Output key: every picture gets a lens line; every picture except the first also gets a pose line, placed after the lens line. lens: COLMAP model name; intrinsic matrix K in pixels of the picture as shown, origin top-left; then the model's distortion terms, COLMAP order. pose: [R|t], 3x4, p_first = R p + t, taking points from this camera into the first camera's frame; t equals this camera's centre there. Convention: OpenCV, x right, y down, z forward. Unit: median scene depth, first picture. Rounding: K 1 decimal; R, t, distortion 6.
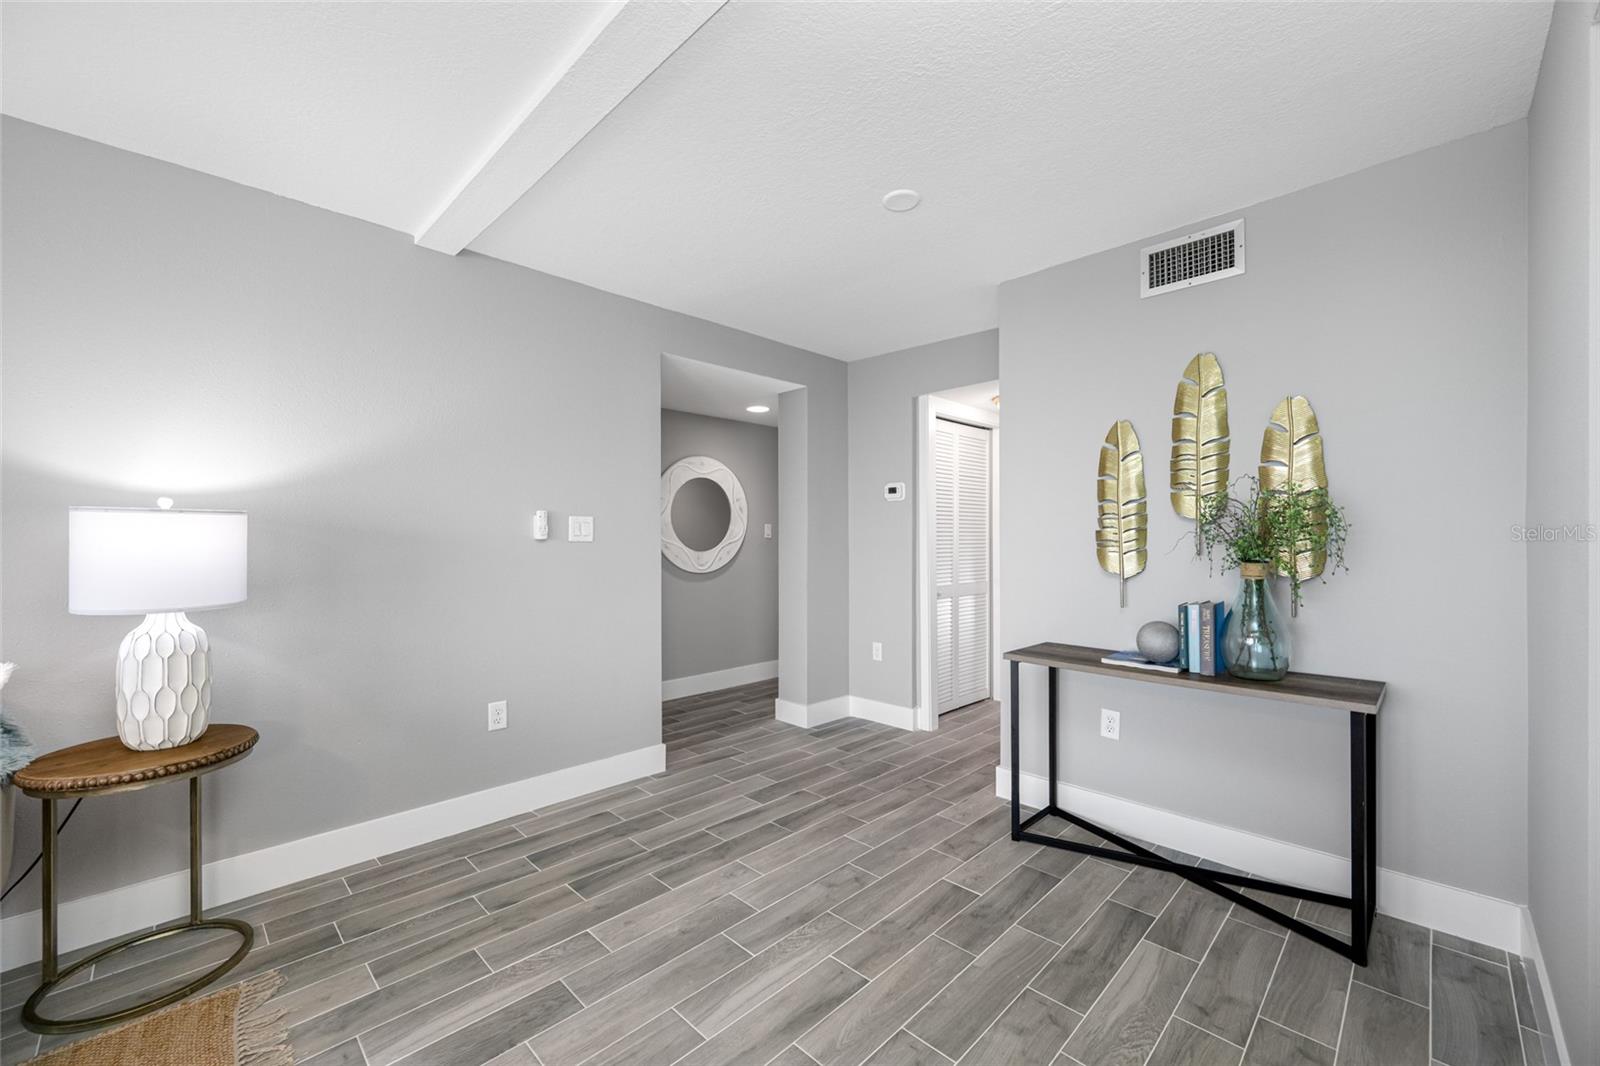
lens RADIAL K [[632.4, 0, 805.3], [0, 632.4, 538.5], [0, 0, 1]] dist [-0.002333, 0.000419]
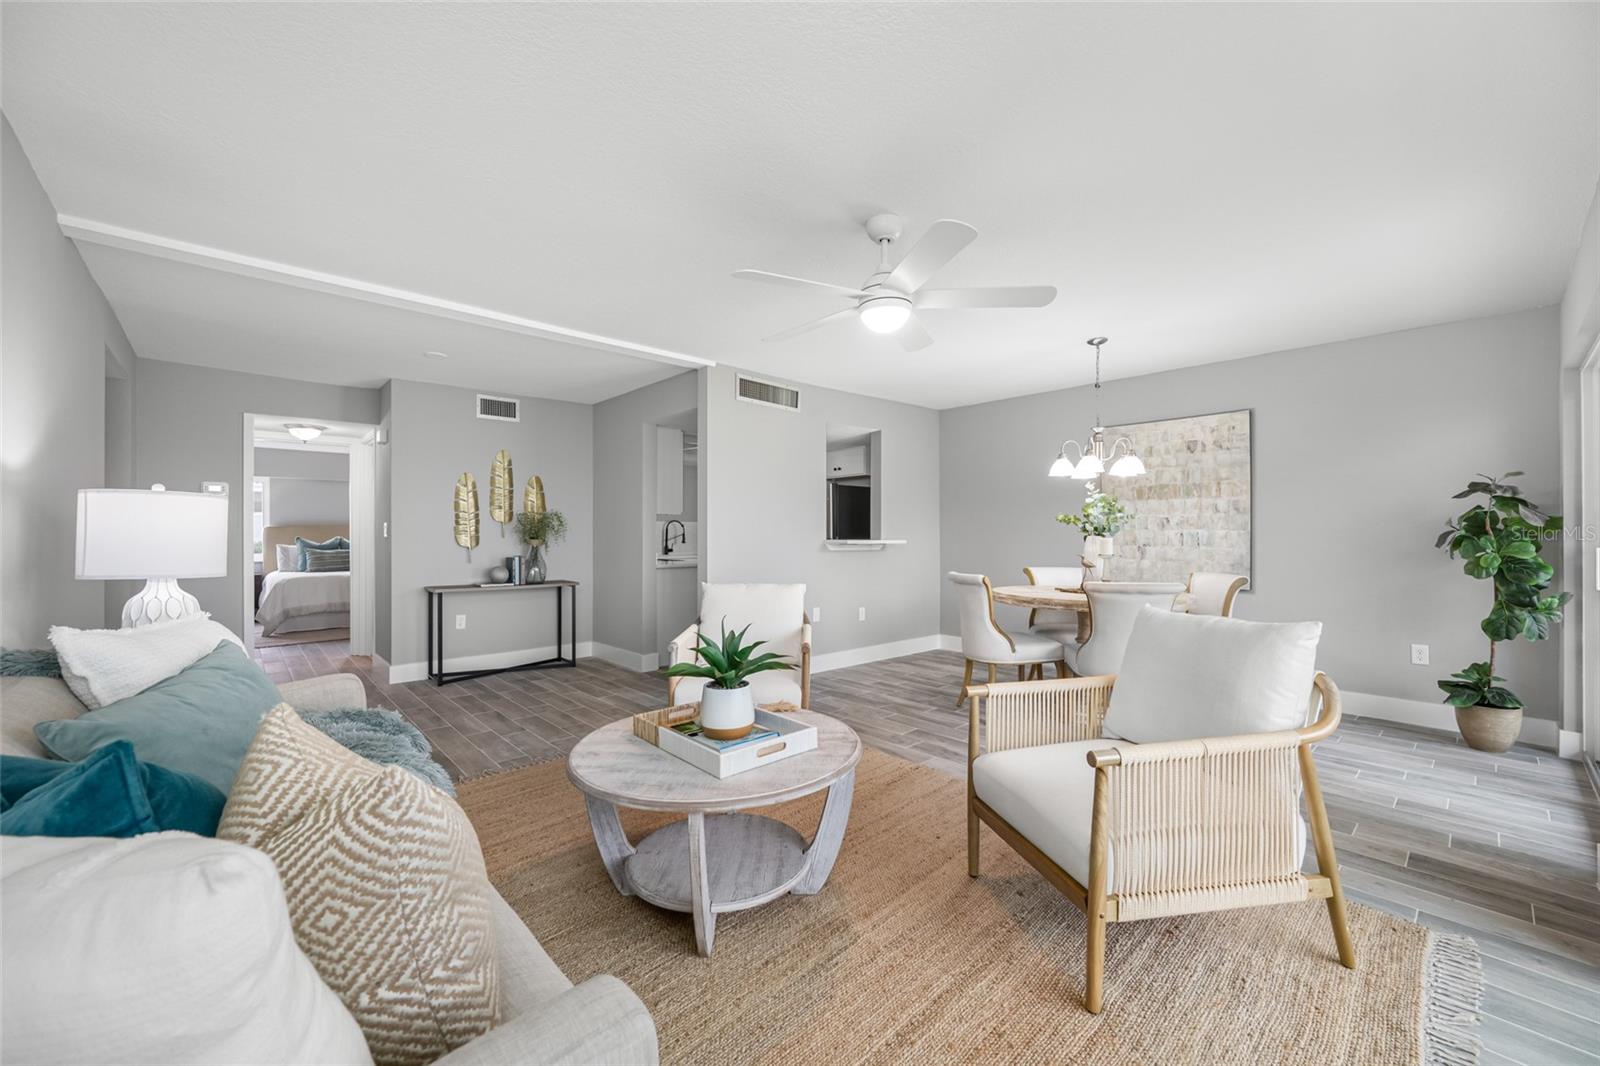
lens RADIAL K [[632.4, 0, 802.0], [0, 632.4, 532.6], [0, 0, 1]] dist [-0.002333, 0.000419]
pose [[0.053370, 0.006628, 0.998553, -1.836047], [0.004957, 0.999964, -0.006902, 0.034607], [-0.998563, 0.005318, 0.053335, -0.245445]]
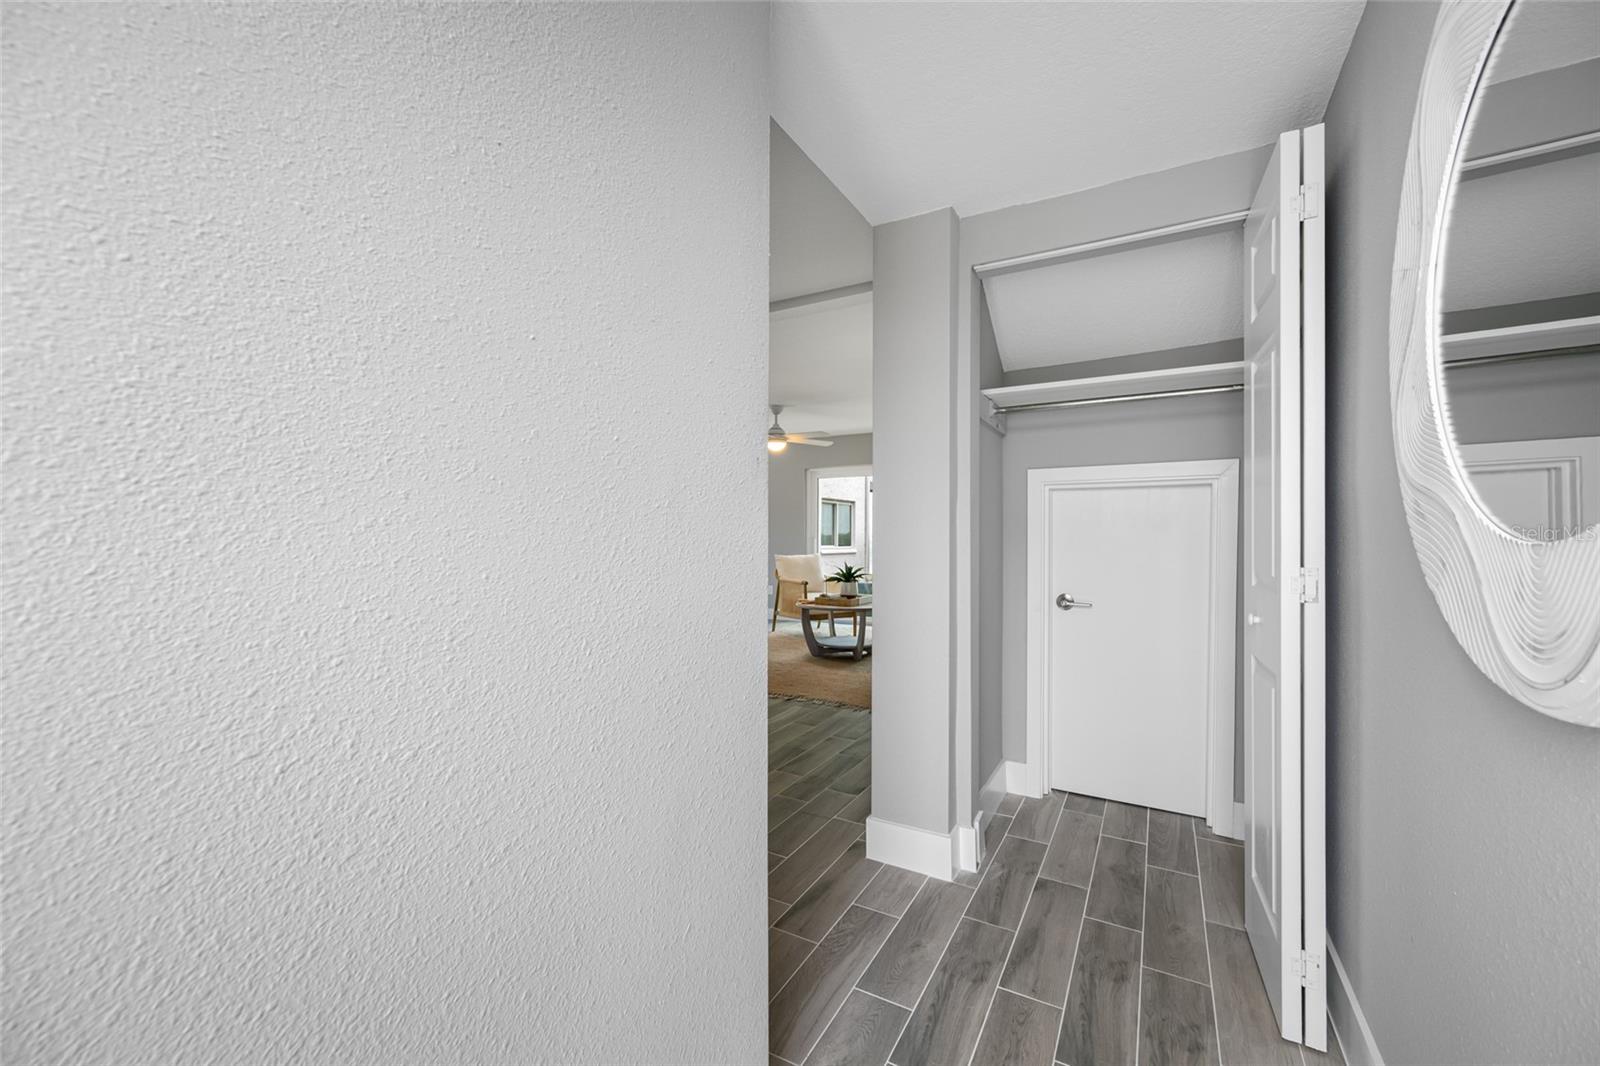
lens RADIAL K [[632.4, 0, 797.5], [0, 632.4, 538.7], [0, 0, 1]] dist [-0.002333, 0.000419]
pose [[-0.967547, 0.006304, -0.252612, 0.018353], [0.005125, 0.999973, 0.005326, 0.047289], [0.252639, 0.003859, -0.967553, 2.551393]]
